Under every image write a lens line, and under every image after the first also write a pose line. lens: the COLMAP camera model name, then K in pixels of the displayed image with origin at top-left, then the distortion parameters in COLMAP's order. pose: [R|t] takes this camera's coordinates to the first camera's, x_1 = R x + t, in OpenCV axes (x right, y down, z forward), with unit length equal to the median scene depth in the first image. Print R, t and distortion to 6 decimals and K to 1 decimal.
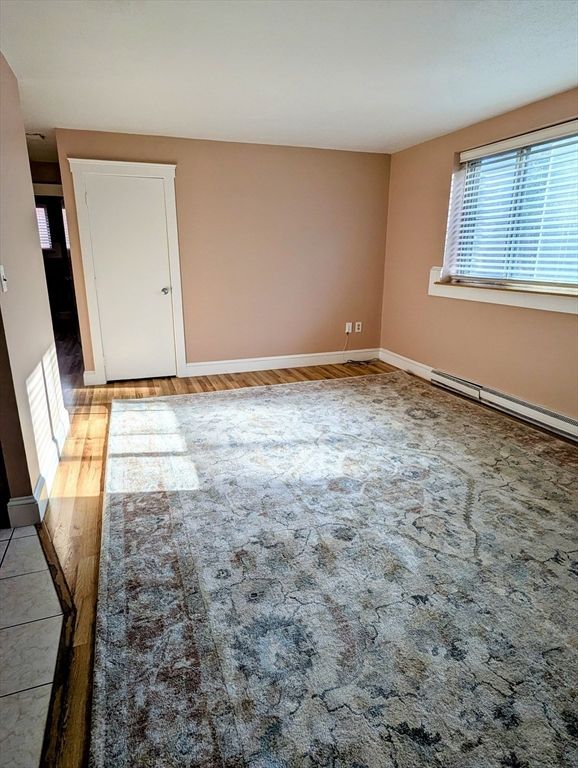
lens RADIAL K [[463.8, 0, 289.0], [0, 463.8, 384.0], [0, 0, 1]] dist [0.004461, 0.002201]
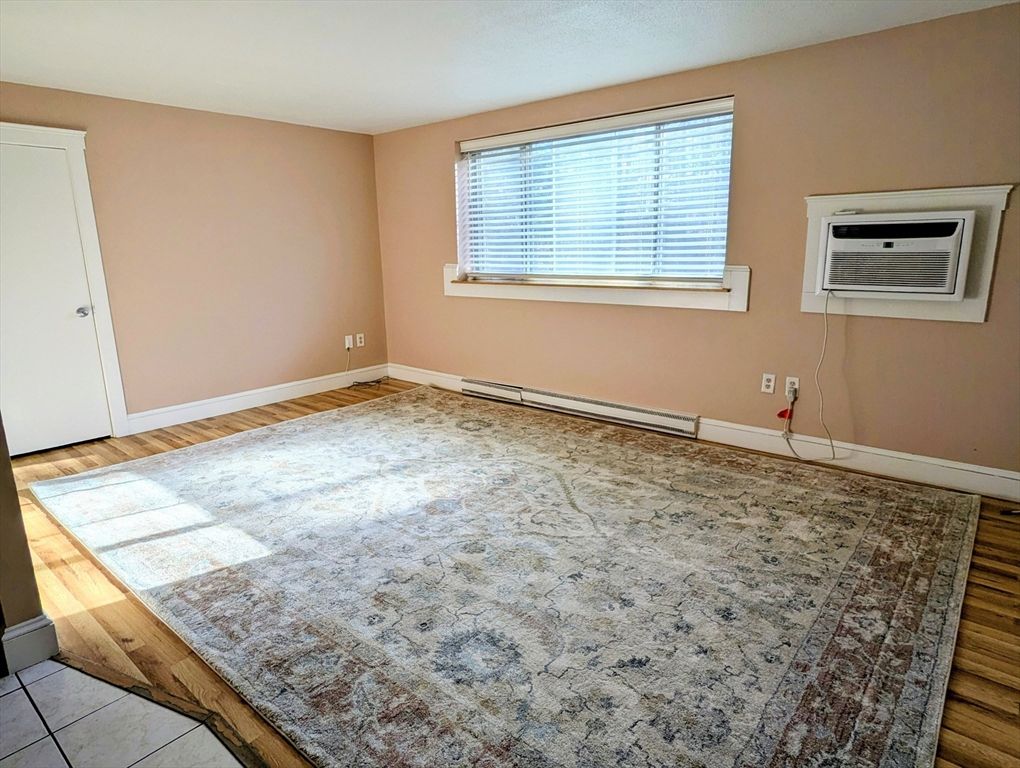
lens RADIAL K [[616.0, 0, 510.0], [0, 616.0, 384.0], [0, 0, 1]] dist [0.004461, 0.002201]
pose [[0.866706, -0.126308, 0.482563, -0.247998], [0.153956, 0.987915, -0.017931, 0.020076], [-0.474467, 0.089835, 0.875677, -0.098604]]
